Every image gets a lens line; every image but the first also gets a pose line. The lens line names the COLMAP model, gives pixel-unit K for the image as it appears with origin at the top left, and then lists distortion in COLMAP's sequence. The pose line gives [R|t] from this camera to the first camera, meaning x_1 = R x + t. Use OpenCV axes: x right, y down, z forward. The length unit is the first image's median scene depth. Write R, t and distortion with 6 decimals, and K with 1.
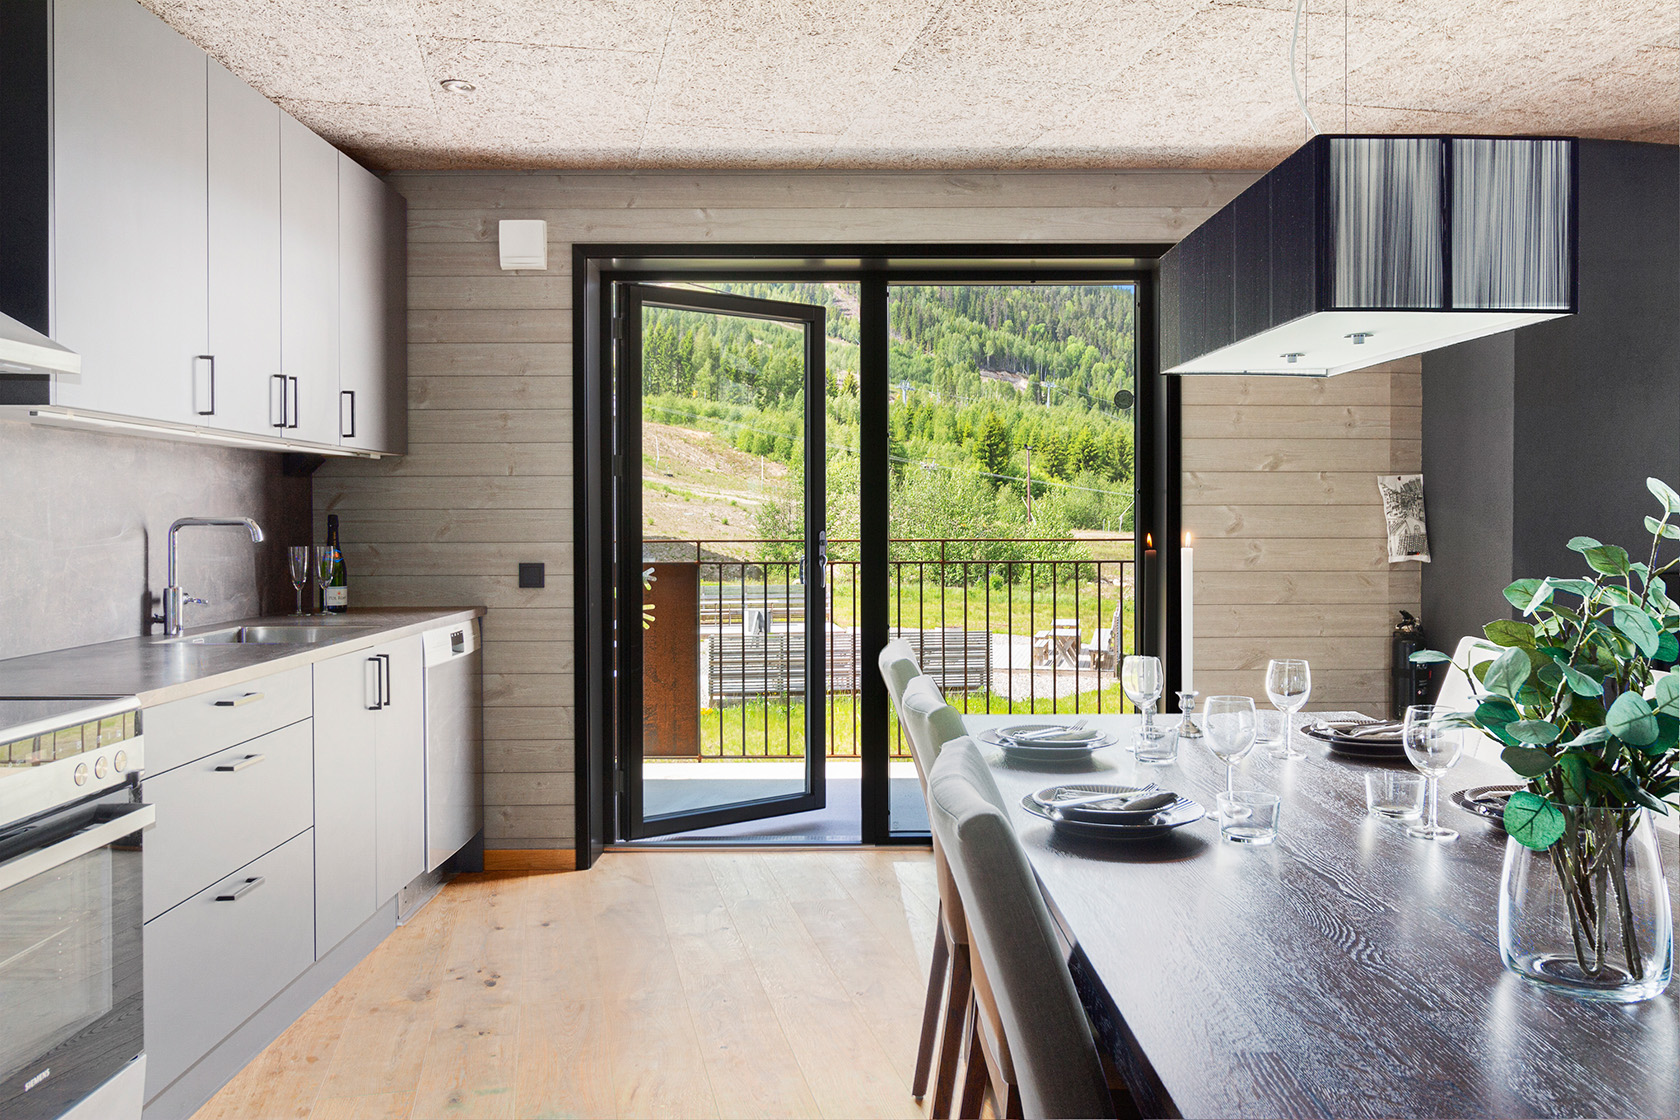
lens RADIAL K [[1362.9, 0, 840.0], [0, 1362.9, 560.0], [0, 0, 1]] dist [0.003497, 0.000481]
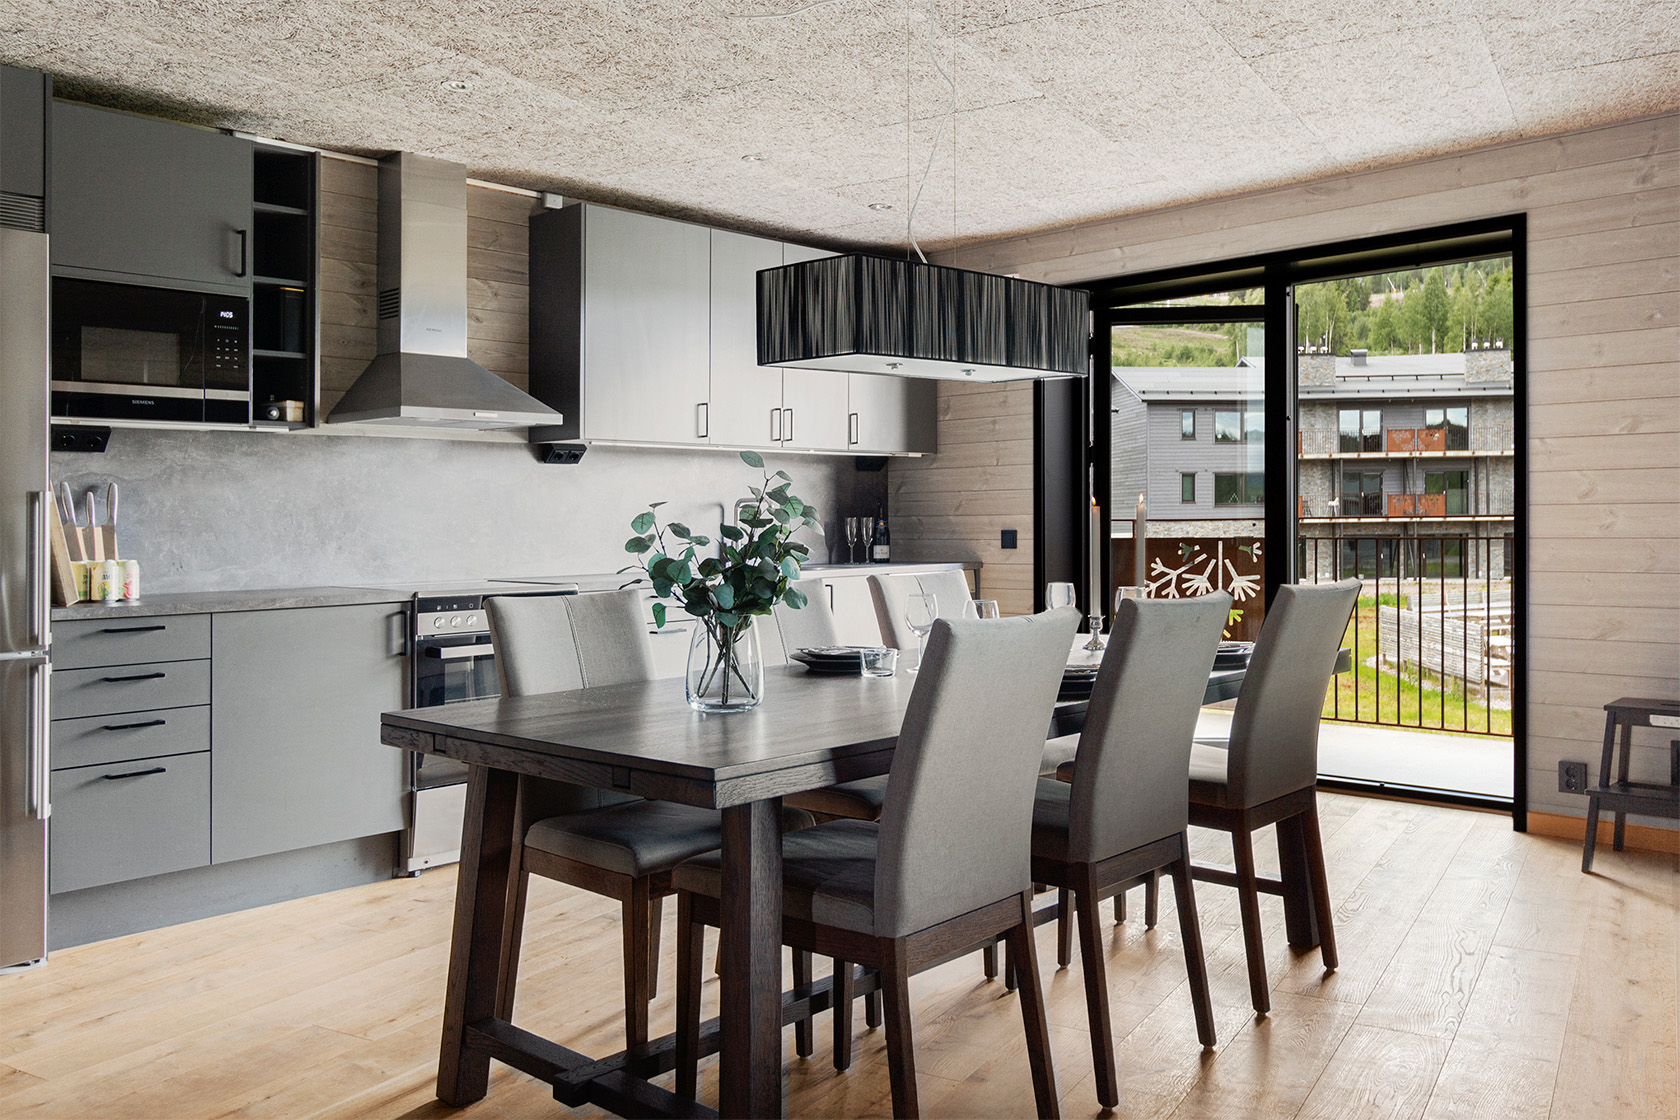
lens RADIAL K [[1330.9, 0, 837.1], [0, 1330.9, 526.8], [0, 0, 1]] dist [-0.000843, -0.001100]
pose [[0.720173, -0.002404, -0.693791, 0.560523], [-0.011537, 0.999814, -0.015440, 0.021098], [0.693699, 0.019124, 0.720011, -0.056340]]
